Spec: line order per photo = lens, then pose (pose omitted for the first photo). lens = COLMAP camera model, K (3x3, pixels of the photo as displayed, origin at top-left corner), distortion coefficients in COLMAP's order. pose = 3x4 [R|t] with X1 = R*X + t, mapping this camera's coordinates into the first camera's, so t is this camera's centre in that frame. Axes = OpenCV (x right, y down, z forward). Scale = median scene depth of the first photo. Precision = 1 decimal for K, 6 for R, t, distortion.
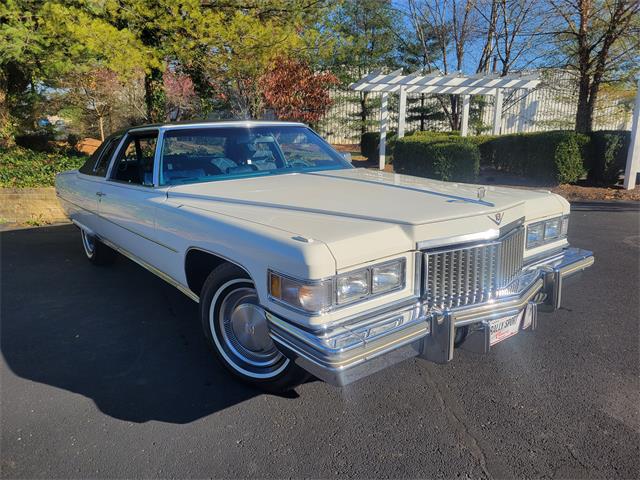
lens RADIAL K [[471.6, 0, 322.5], [0, 471.6, 235.8], [0, 0, 1]] dist [0.062304, -0.053988]
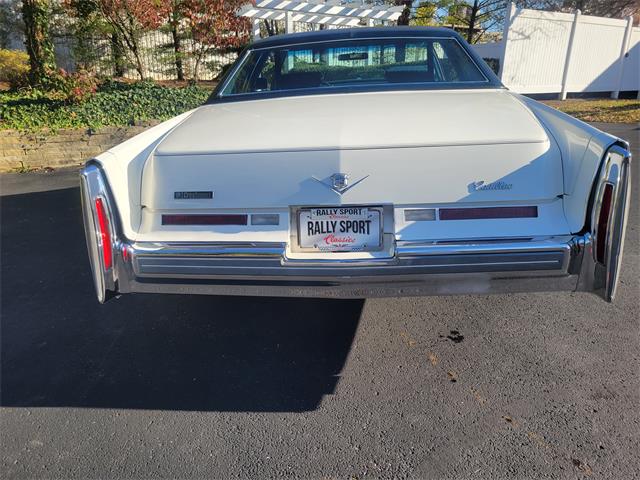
lens RADIAL K [[468.6, 0, 311.7], [0, 468.6, 253.3], [0, 0, 1]] dist [0.030379, 0.001204]
pose [[0.911026, -0.153482, 0.382721, -0.226915], [0.091801, 0.980346, 0.174625, 0.008295], [-0.402001, -0.123953, 0.907210, 0.027722]]
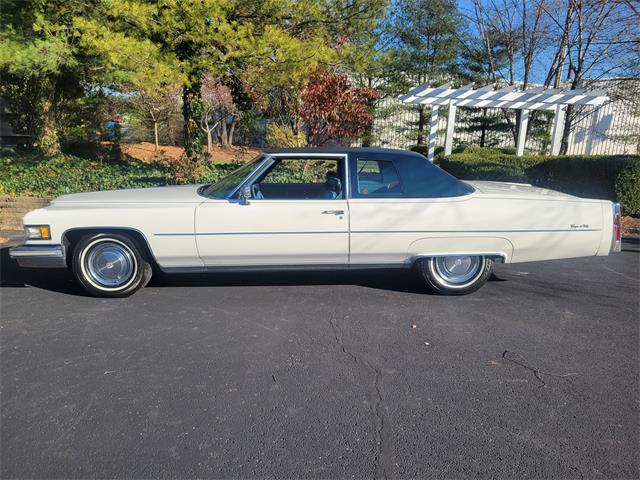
lens RADIAL K [[471.6, 0, 326.2], [0, 471.6, 248.8], [0, 0, 1]] dist [0.062304, -0.053988]
pose [[0.992463, 0.054149, -0.109929, 0.038244], [-0.052311, 0.998440, 0.019533, -0.025641], [0.110815, -0.013636, 0.993747, 0.031473]]
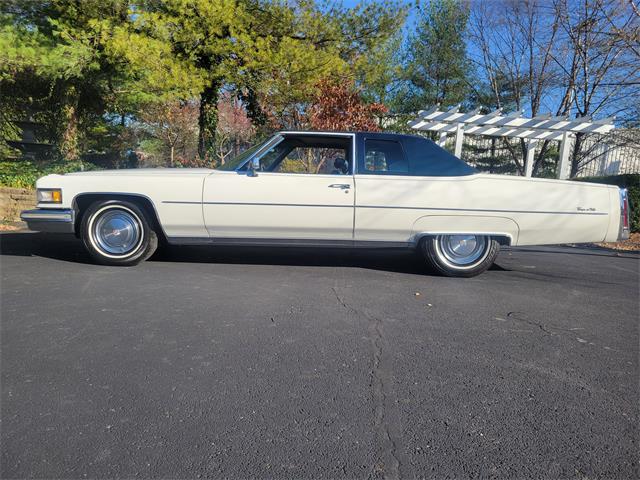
lens RADIAL K [[471.6, 0, 322.9], [0, 471.6, 237.9], [0, 0, 1]] dist [0.062304, -0.053988]
pose [[0.987177, 0.078276, -0.139123, 0.043700], [-0.091154, 0.991875, -0.088739, 0.024136], [0.131046, 0.100283, 0.986291, 0.033024]]
